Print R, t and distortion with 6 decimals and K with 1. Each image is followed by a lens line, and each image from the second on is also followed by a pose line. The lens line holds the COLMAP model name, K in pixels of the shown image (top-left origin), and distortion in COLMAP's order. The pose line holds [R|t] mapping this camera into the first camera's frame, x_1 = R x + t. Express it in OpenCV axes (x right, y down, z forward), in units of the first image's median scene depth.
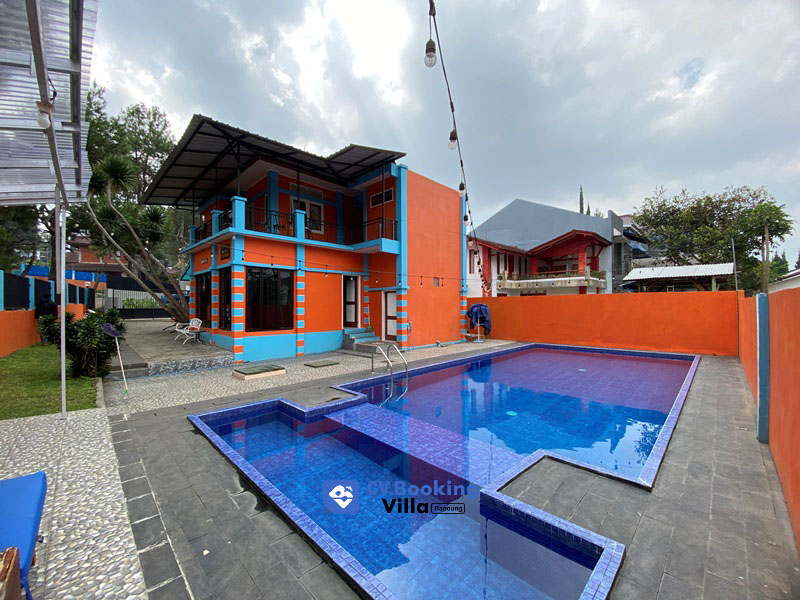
lens RADIAL K [[324.8, 0, 402.7], [0, 324.8, 302.7], [0, 0, 1]] dist [0.003760, -0.000147]
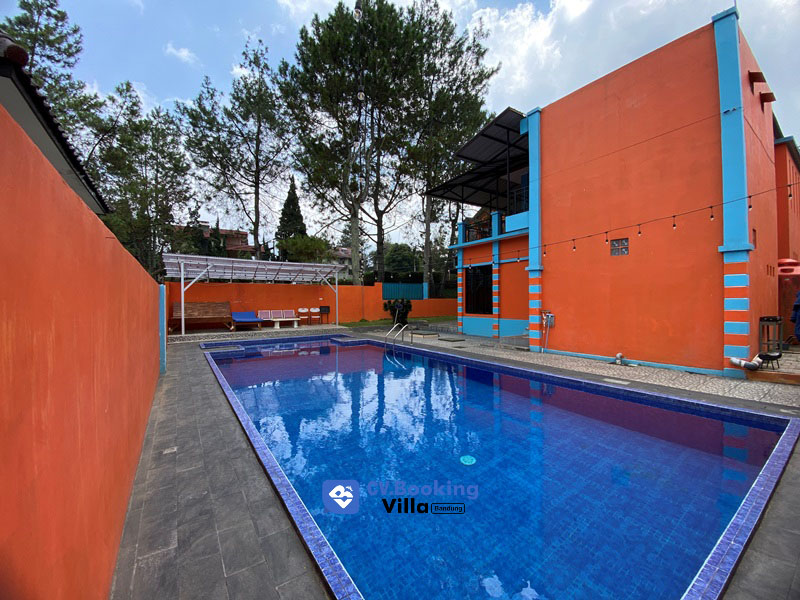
lens RADIAL K [[324.8, 0, 405.9], [0, 324.8, 303.4], [0, 0, 1]] dist [0.003760, -0.000147]
pose [[-0.181101, 0.007287, -0.983438, 0.907149], [0.016184, 0.999859, 0.004429, 0.031303], [0.983331, -0.015114, -0.181193, 0.920245]]
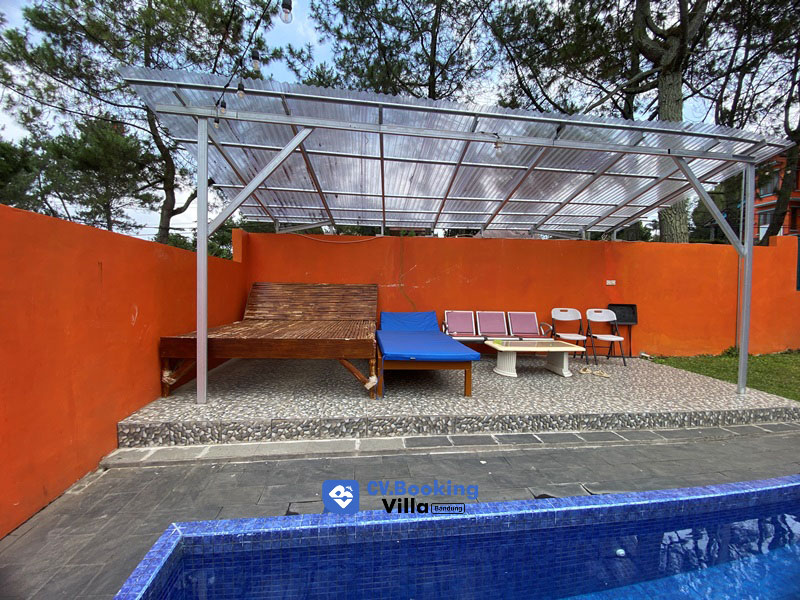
lens RADIAL K [[324.8, 0, 400.2], [0, 324.8, 301.9], [0, 0, 1]] dist [0.003760, -0.000147]
pose [[-0.612775, 0.011675, -0.790171, 0.107070], [-0.009077, 0.999721, 0.021810, 0.033372], [0.790205, 0.020537, -0.612498, 0.309377]]
